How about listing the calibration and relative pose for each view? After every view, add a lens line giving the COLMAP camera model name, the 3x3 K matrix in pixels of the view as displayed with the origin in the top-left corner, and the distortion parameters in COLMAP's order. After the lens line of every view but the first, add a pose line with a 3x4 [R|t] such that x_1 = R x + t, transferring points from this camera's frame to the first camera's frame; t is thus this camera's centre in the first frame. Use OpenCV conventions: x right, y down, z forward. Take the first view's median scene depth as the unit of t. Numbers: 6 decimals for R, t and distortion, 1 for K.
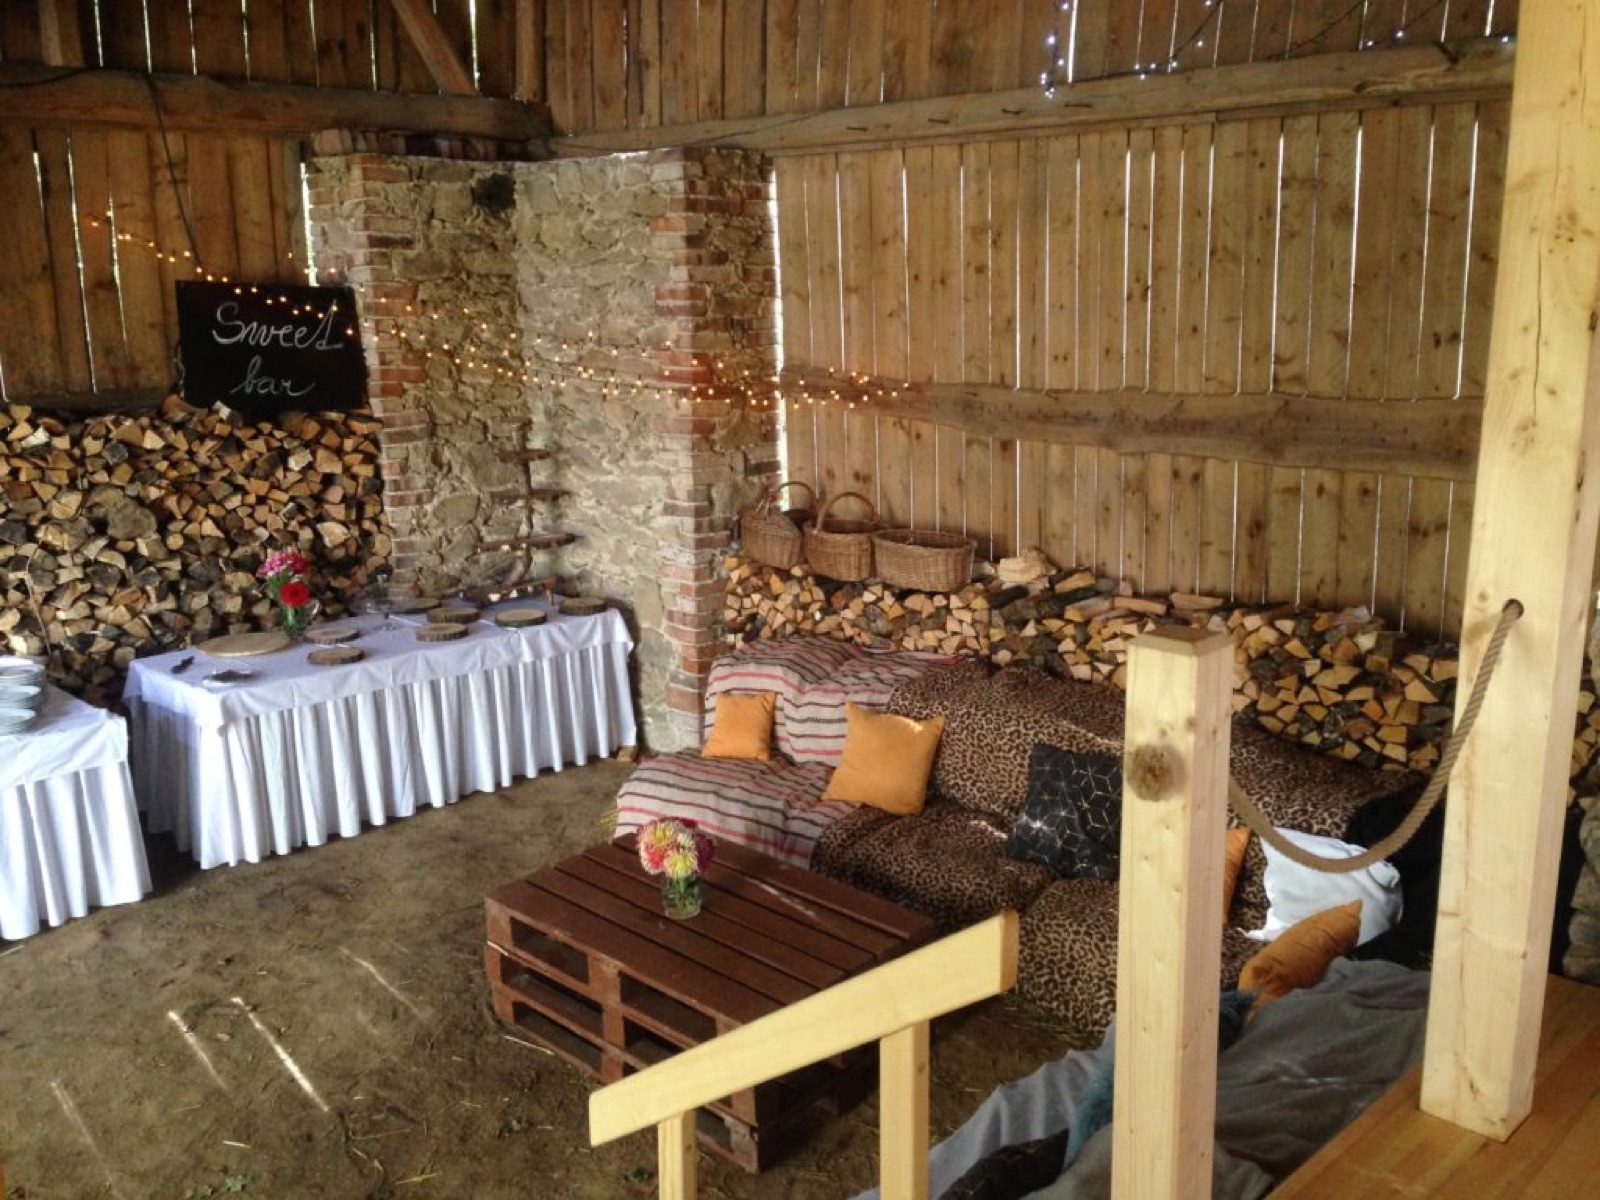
lens RADIAL K [[1537.5, 0, 800.0], [0, 1537.5, 600.0], [0, 0, 1]] dist [0.101271, 0.001634]
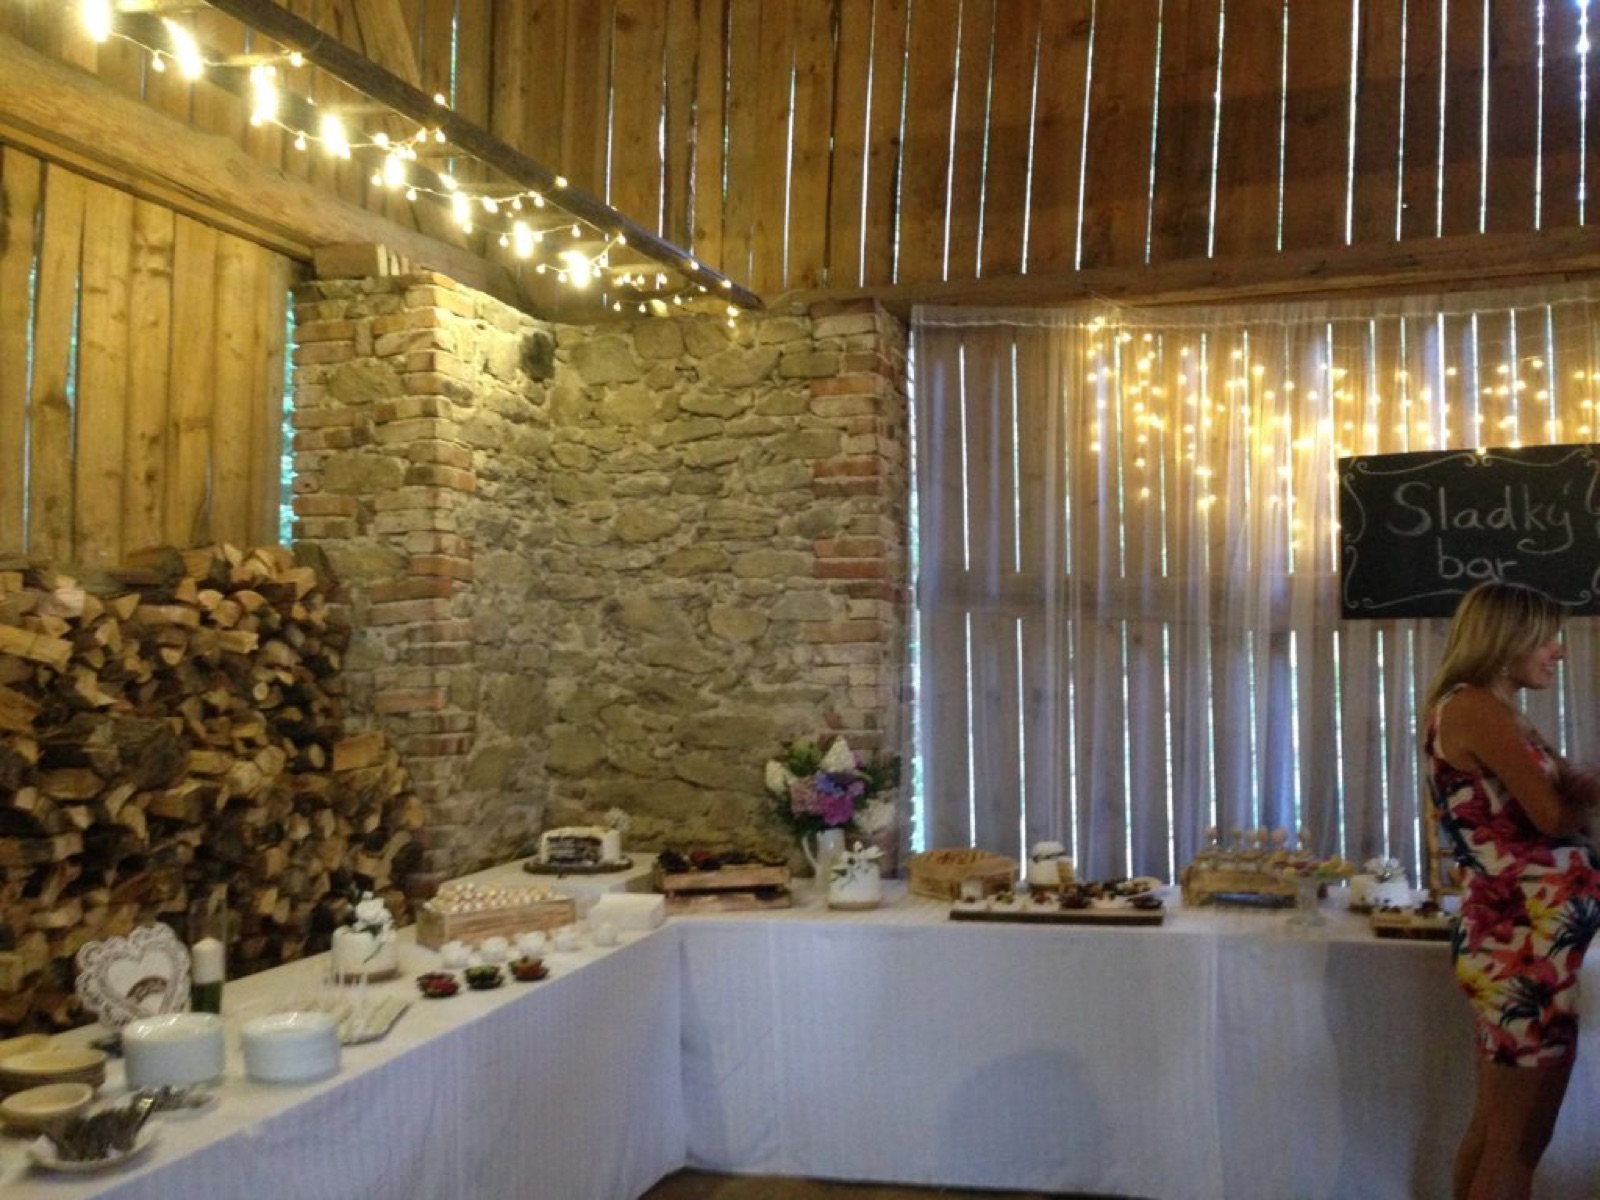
lens RADIAL K [[1537.5, 0, 800.0], [0, 1537.5, 600.0], [0, 0, 1]] dist [0.101271, 0.001634]
pose [[0.876182, 0.030441, 0.481019, -0.470852], [0.102130, 0.963615, -0.247013, 0.061602], [-0.471036, 0.265555, 0.841193, 0.341384]]
